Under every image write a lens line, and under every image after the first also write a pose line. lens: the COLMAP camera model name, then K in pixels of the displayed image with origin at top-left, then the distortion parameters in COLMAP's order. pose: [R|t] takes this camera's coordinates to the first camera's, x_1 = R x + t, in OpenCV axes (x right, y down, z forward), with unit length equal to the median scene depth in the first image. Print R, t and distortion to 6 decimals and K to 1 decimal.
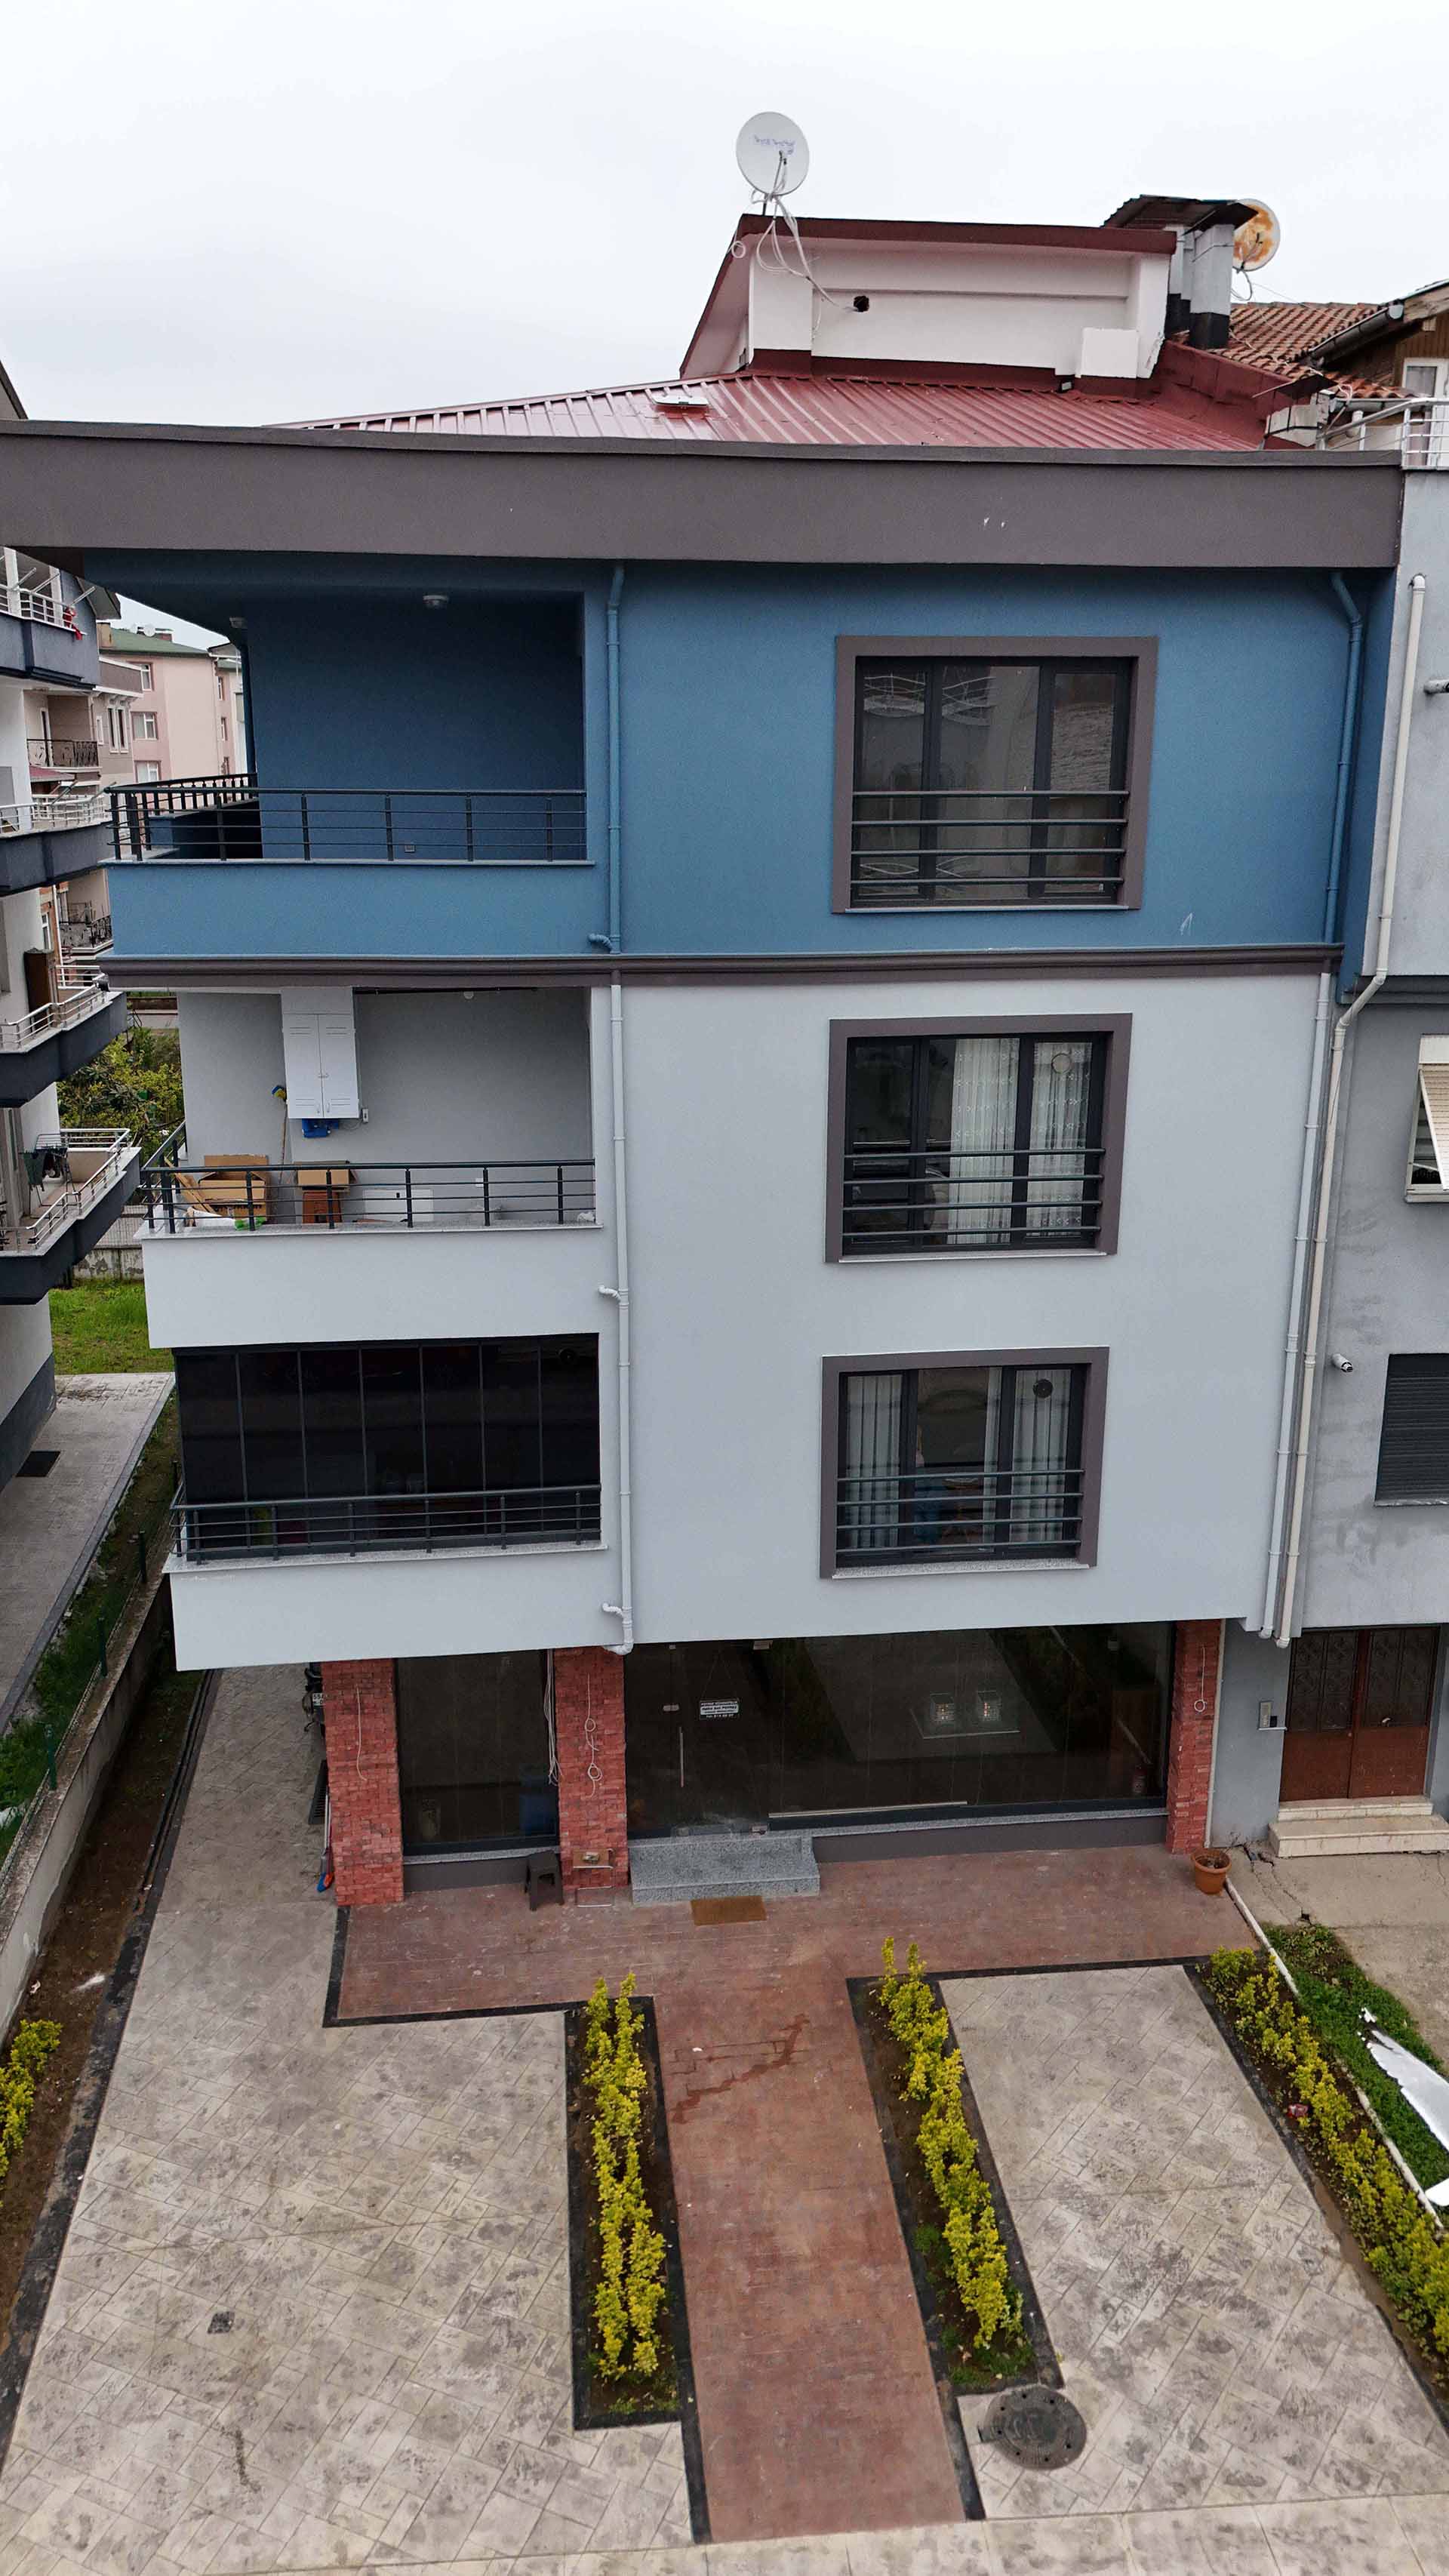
lens RADIAL K [[1878.2, 0, 722.4], [0, 1878.2, 1287.2], [0, 0, 1]] dist [0.070725, -0.063189]
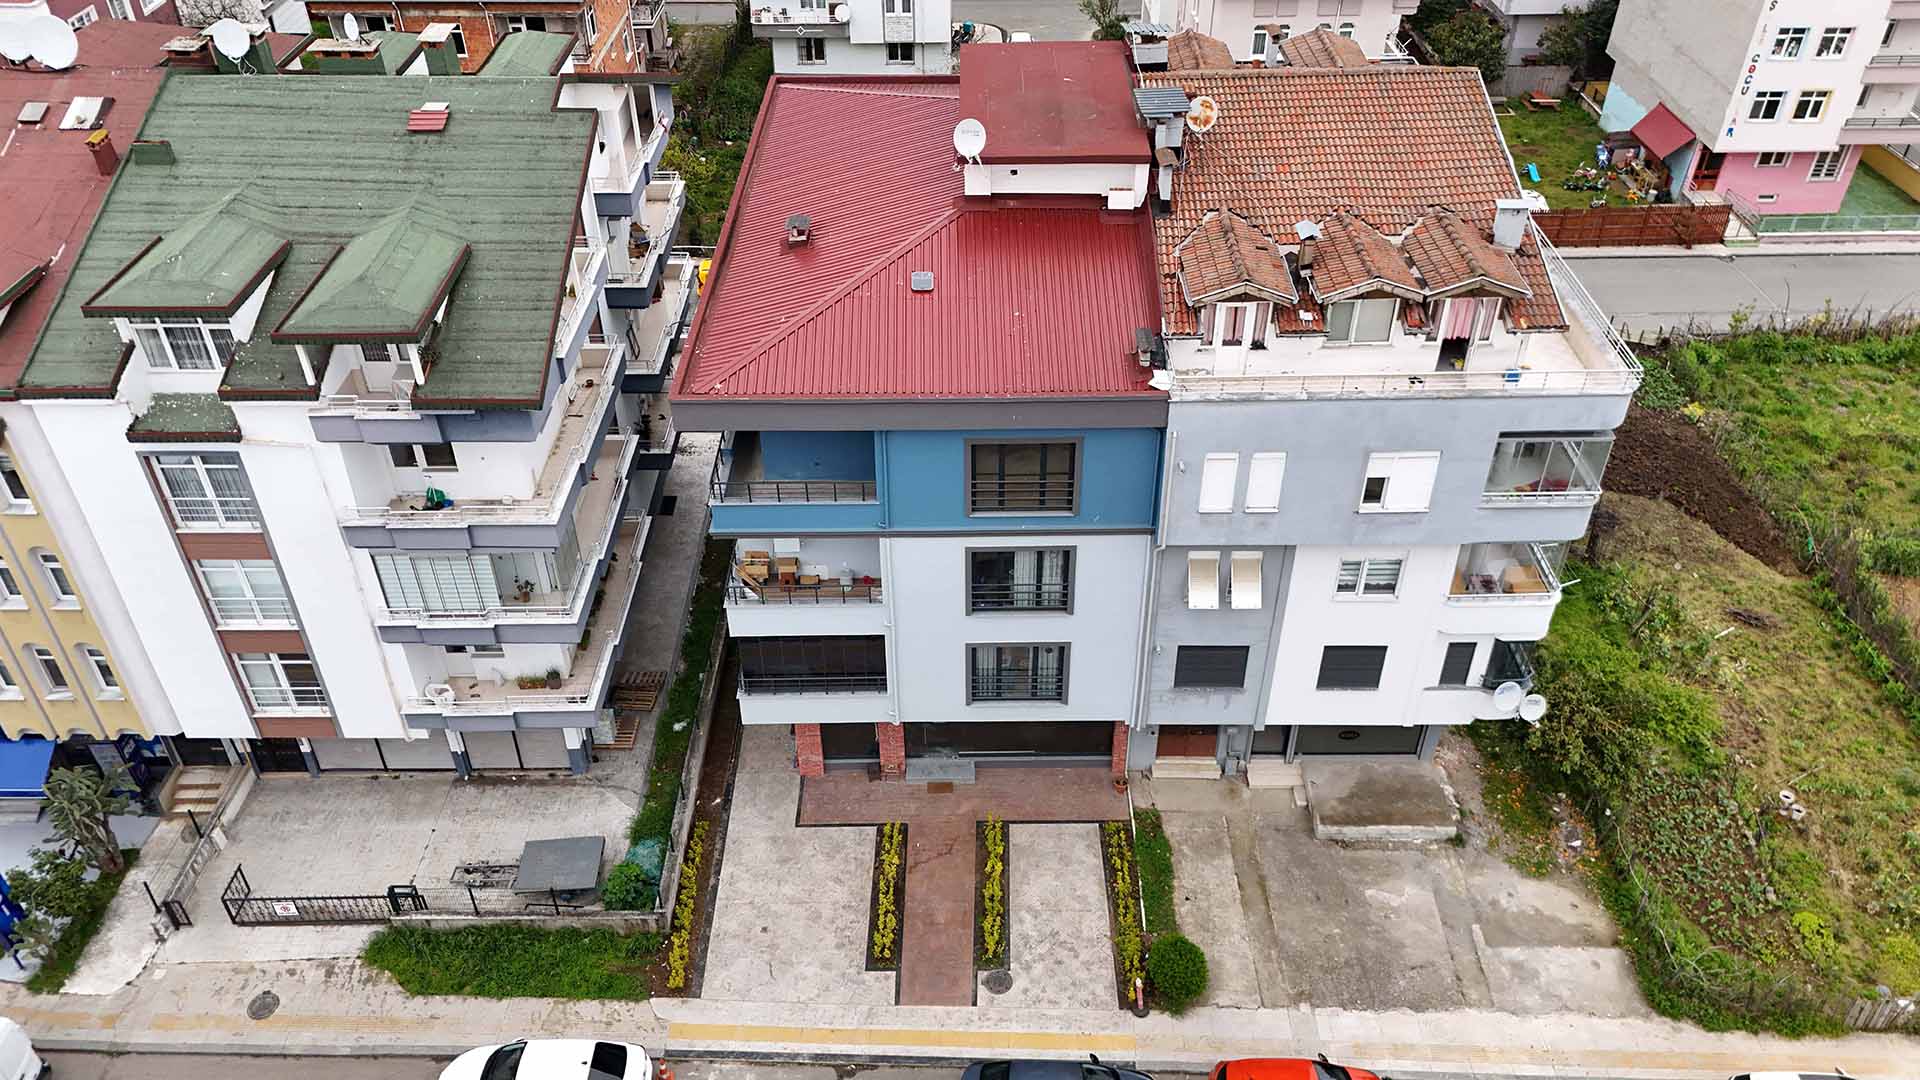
lens RADIAL K [[1400.0, 0, 964.6], [0, 1400.0, 534.0], [0, 0, 1]] dist [0.070725, -0.063189]
pose [[0.993928, 0.060195, -0.092102, 0.233501], [-0.022552, 0.930758, 0.364939, -0.868669], [0.107692, -0.360646, 0.926465, -0.857820]]
